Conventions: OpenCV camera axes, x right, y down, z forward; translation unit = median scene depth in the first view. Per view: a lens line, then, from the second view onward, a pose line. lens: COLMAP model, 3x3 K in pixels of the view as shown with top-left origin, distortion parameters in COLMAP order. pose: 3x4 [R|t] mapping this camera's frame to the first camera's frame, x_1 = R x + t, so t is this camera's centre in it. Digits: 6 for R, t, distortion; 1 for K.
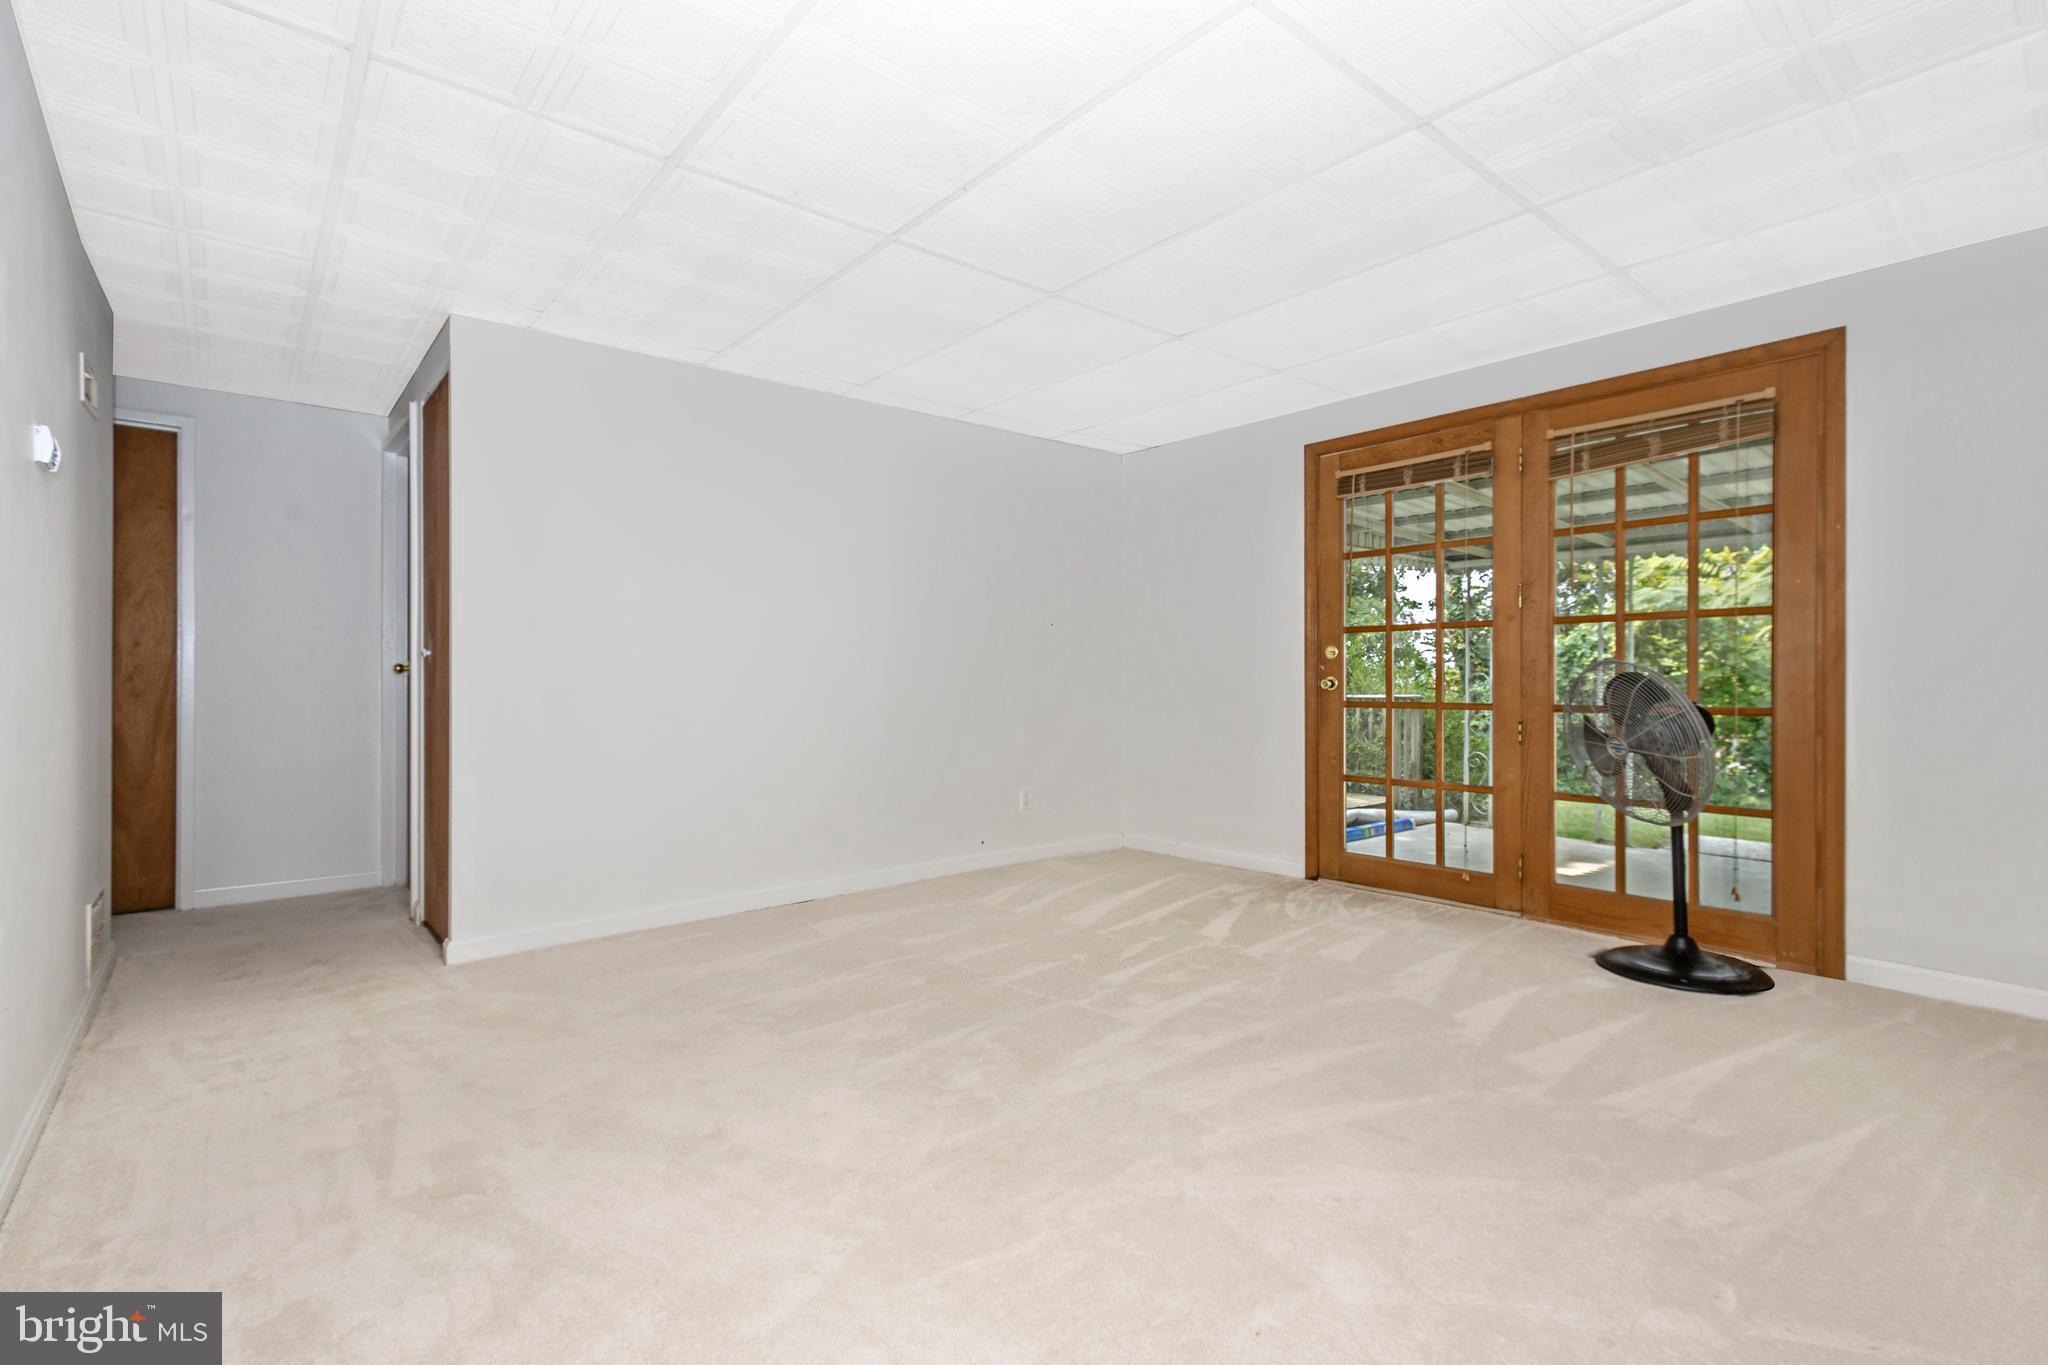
lens RADIAL K [[955.5, 0, 1044.2], [0, 955.5, 678.3], [0, 0, 1]] dist [0.000622, 0.002081]
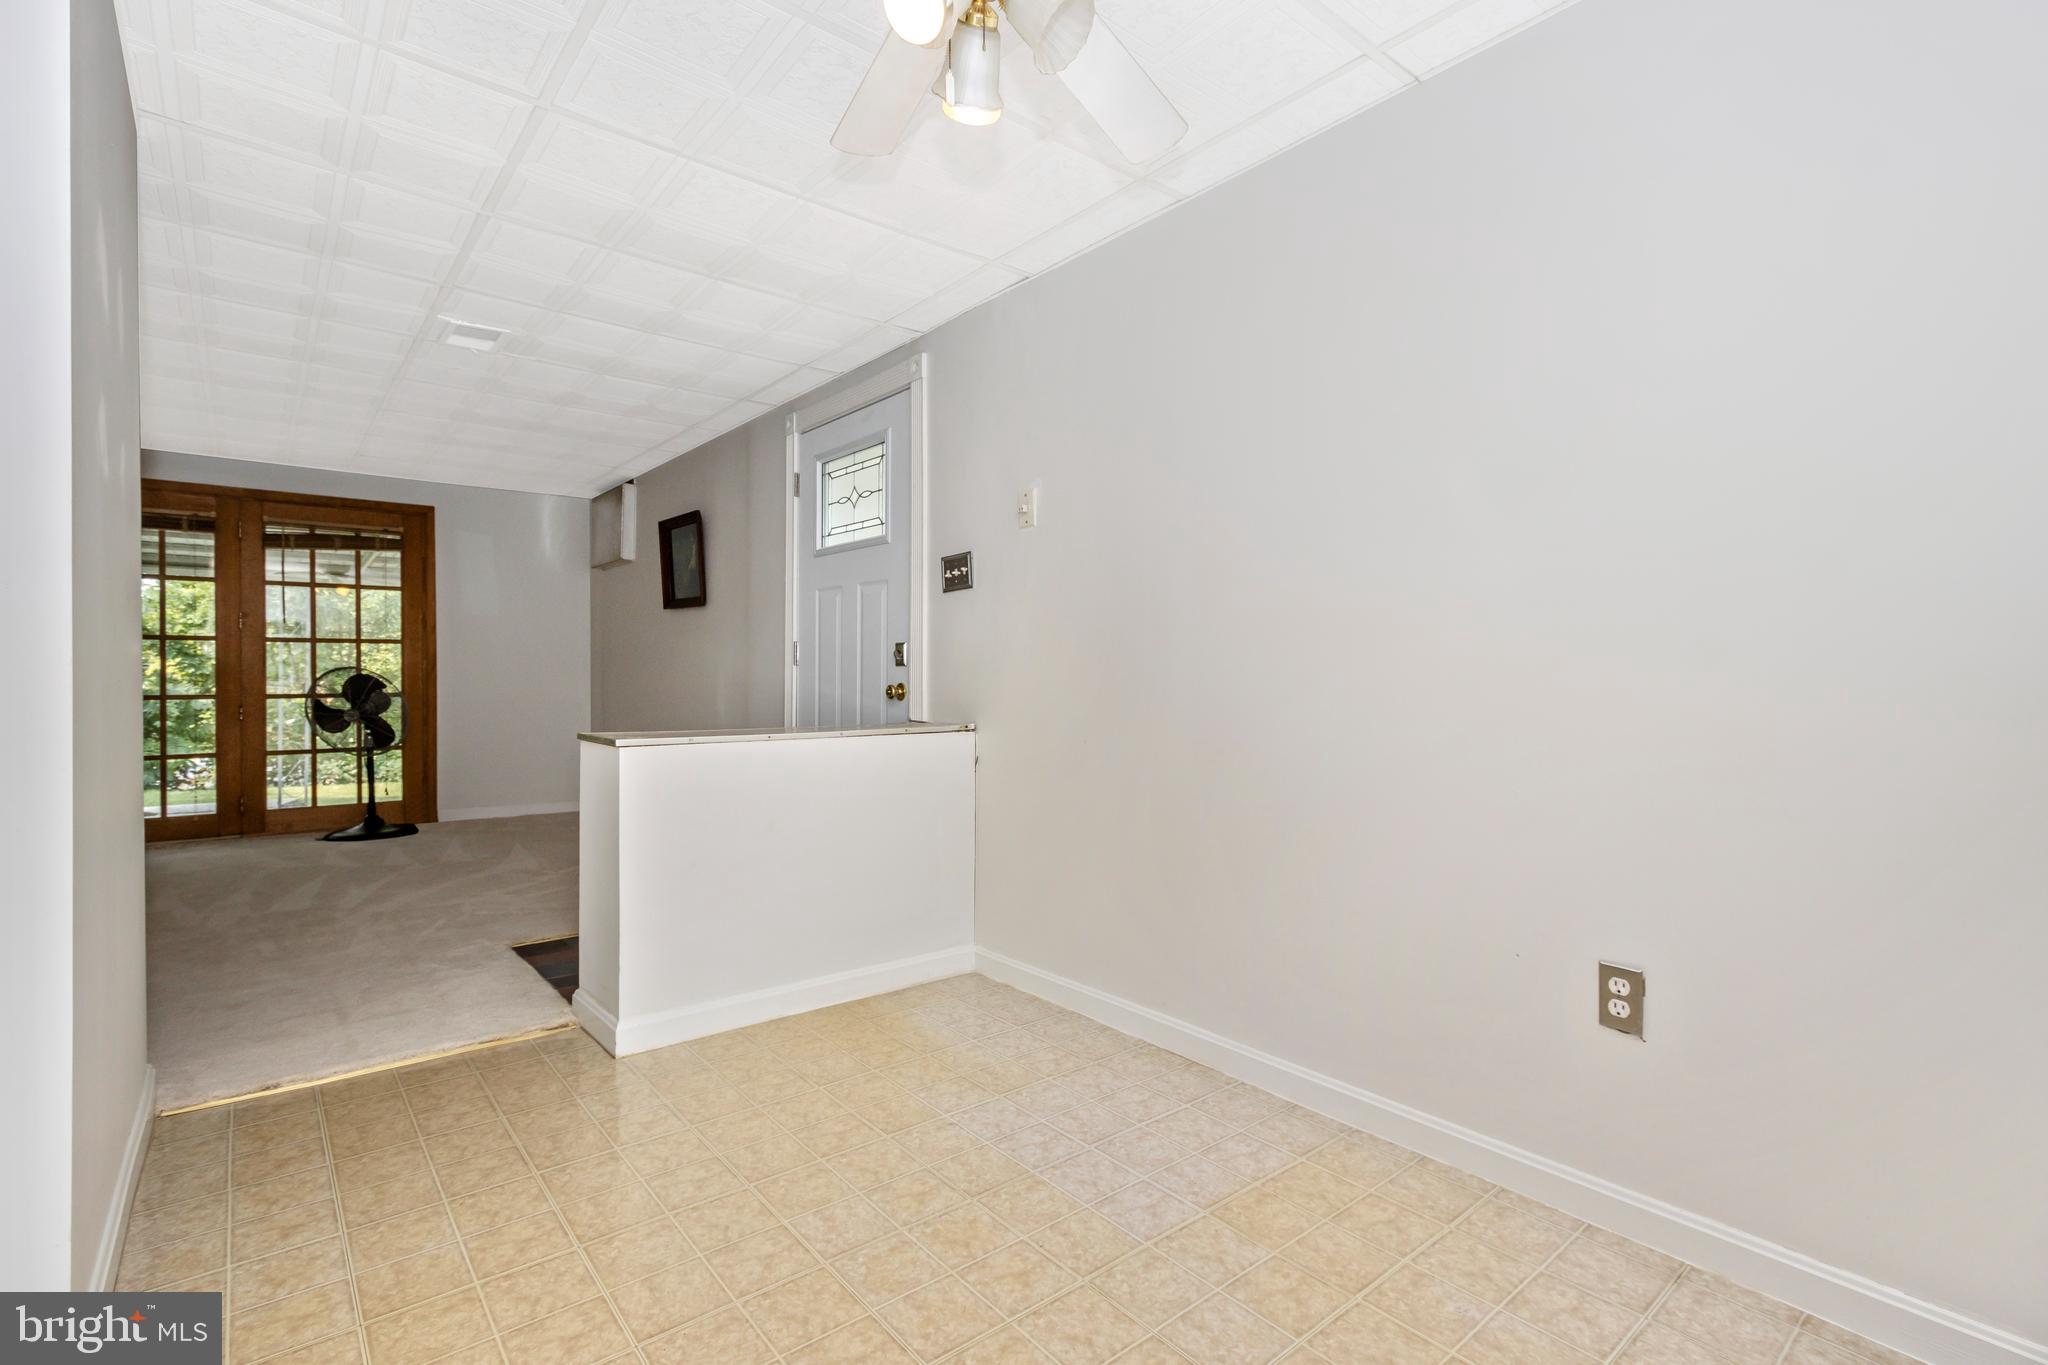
lens RADIAL K [[955.5, 0, 1023.1], [0, 955.5, 674.0], [0, 0, 1]] dist [0.000622, 0.002081]
pose [[0.012936, 0.000181, 0.999916, -1.058109], [-0.001385, 0.999999, -0.000163, -0.007538], [-0.999915, -0.001383, 0.012936, -0.257754]]
